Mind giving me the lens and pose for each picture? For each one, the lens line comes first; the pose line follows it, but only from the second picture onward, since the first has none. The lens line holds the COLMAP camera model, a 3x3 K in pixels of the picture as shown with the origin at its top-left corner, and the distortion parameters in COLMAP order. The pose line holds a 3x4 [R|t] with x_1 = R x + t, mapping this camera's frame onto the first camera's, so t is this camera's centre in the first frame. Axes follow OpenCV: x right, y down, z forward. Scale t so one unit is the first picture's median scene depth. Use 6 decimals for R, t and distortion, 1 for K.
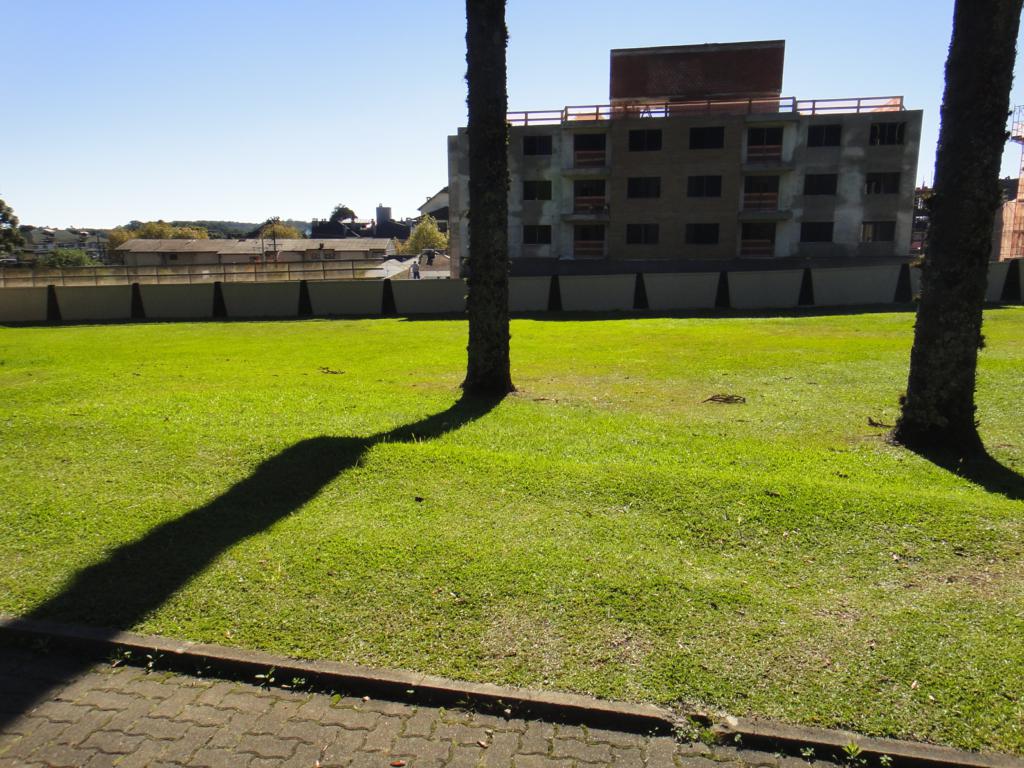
lens RADIAL K [[684.0, 0, 512.0], [0, 684.0, 384.0], [0, 0, 1]] dist [0.004261, 0.002215]
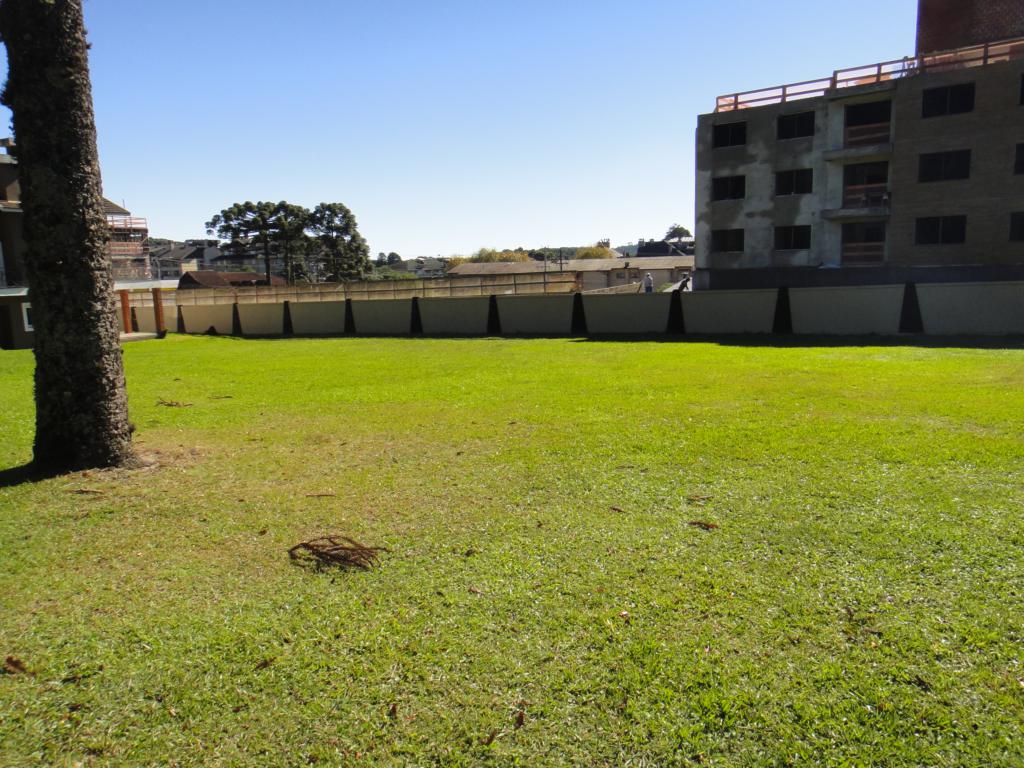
lens RADIAL K [[690.8, 0, 526.3], [0, 690.8, 386.4], [0, 0, 1]] dist [0.002318, -0.001333]
pose [[0.898763, 0.052010, -0.435339, 0.122458], [-0.063558, 0.997906, -0.011995, -0.017215], [0.433804, 0.038450, 0.900187, 0.155203]]
